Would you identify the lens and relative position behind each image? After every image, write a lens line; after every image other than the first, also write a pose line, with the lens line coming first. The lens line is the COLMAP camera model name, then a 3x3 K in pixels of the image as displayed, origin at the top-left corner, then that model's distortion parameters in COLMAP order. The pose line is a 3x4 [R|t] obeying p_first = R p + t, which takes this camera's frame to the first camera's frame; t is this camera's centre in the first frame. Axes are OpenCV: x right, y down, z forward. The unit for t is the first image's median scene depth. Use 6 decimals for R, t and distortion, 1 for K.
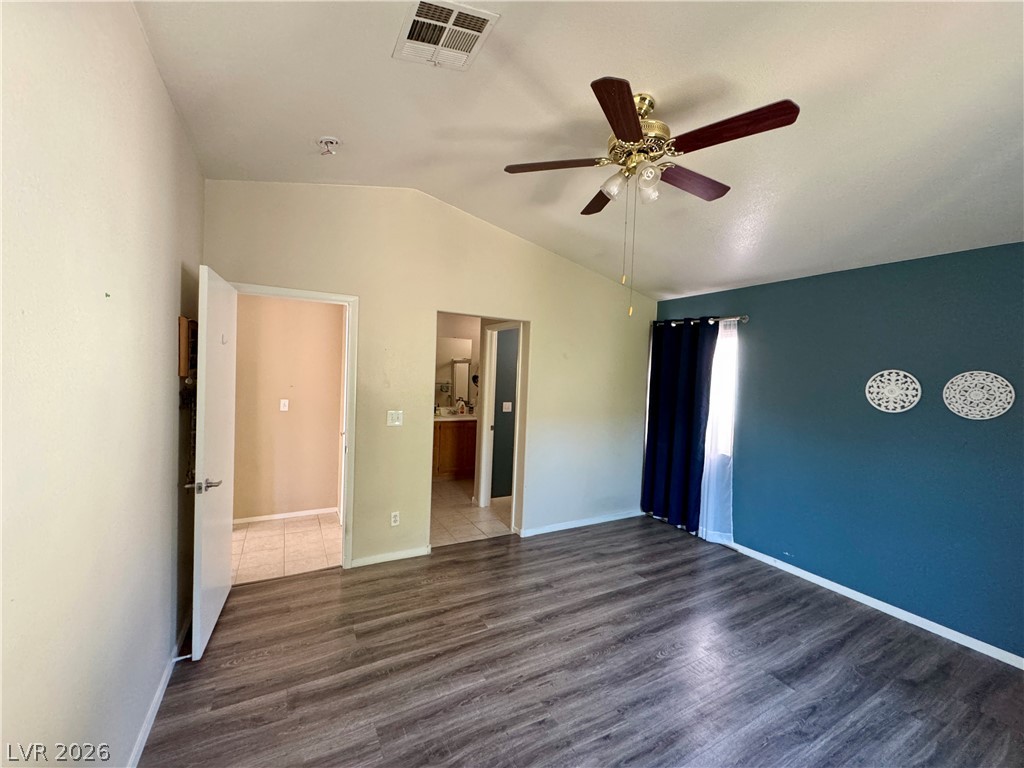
lens RADIAL K [[409.5, 0, 512.0], [0, 409.5, 384.0], [0, 0, 1]] dist [0.001086, 0.000269]
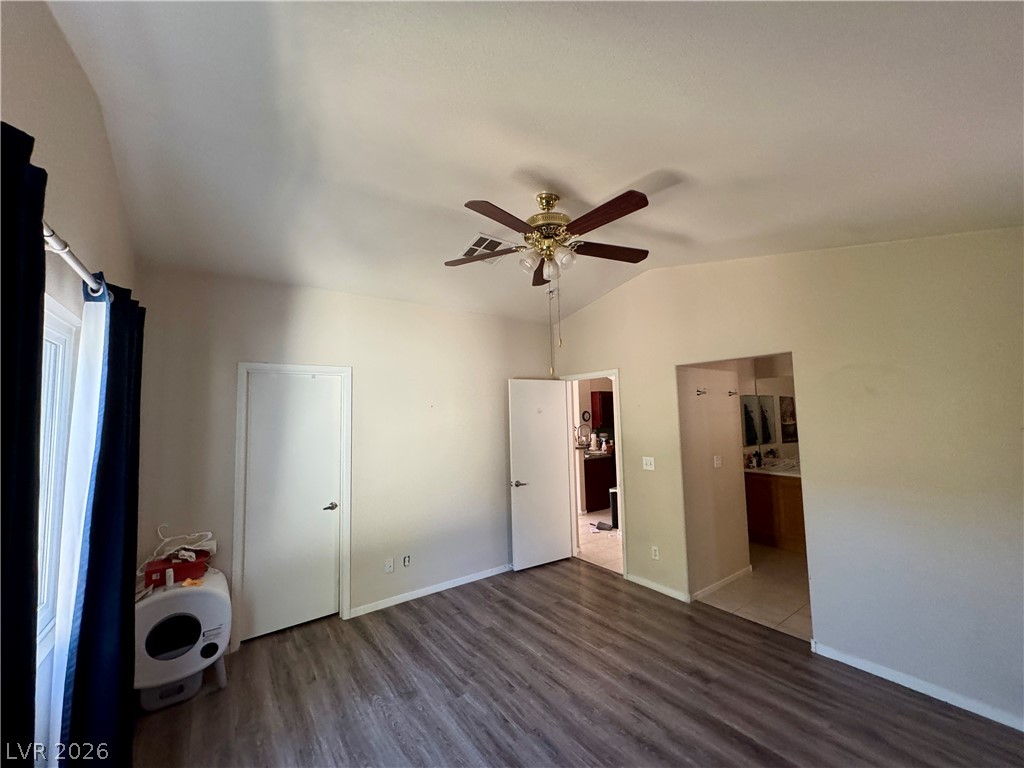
lens RADIAL K [[409.5, 0, 512.0], [0, 409.5, 384.0], [0, 0, 1]] dist [0.001086, 0.000269]
pose [[0.124584, -0.117905, -0.985179, 1.076470], [-0.001477, 0.992891, -0.119015, -0.003288], [0.992208, 0.016282, 0.123524, 0.578058]]
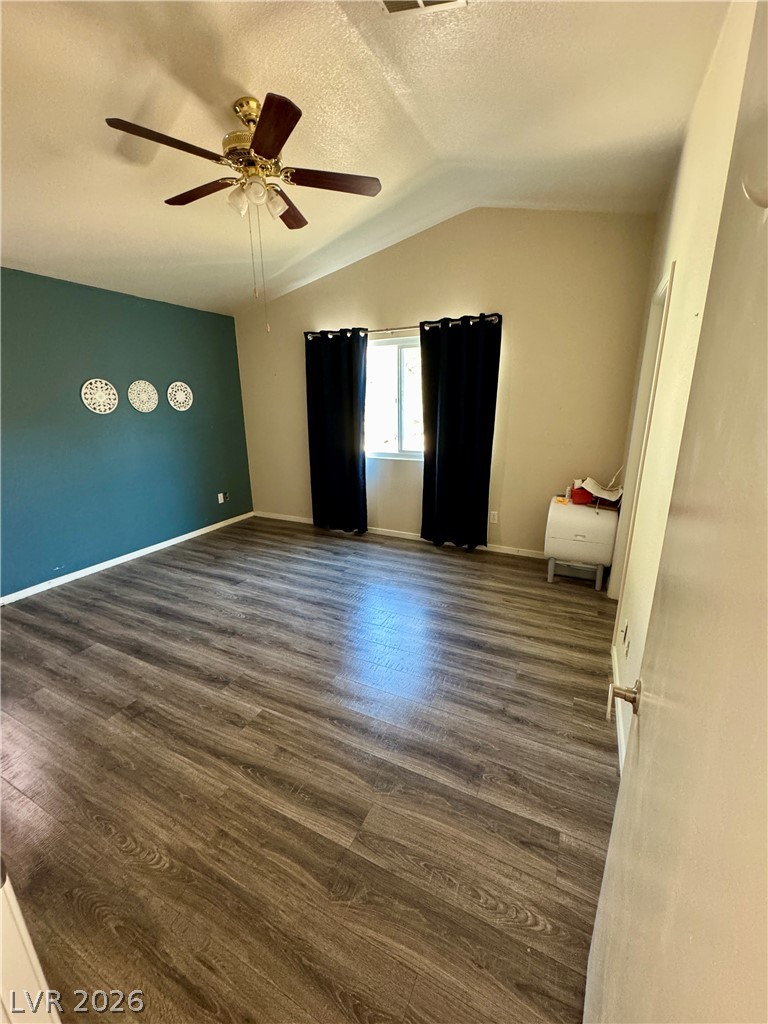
lens RADIAL K [[409.5, 0, 382.4], [0, 409.5, 508.7], [0, 0, 1]] dist [0.001086, 0.000269]
pose [[-0.567352, -0.247040, 0.785546, -0.706836], [0.013493, 0.951023, 0.308824, -0.035147], [-0.823365, 0.185811, -0.536232, 1.116565]]
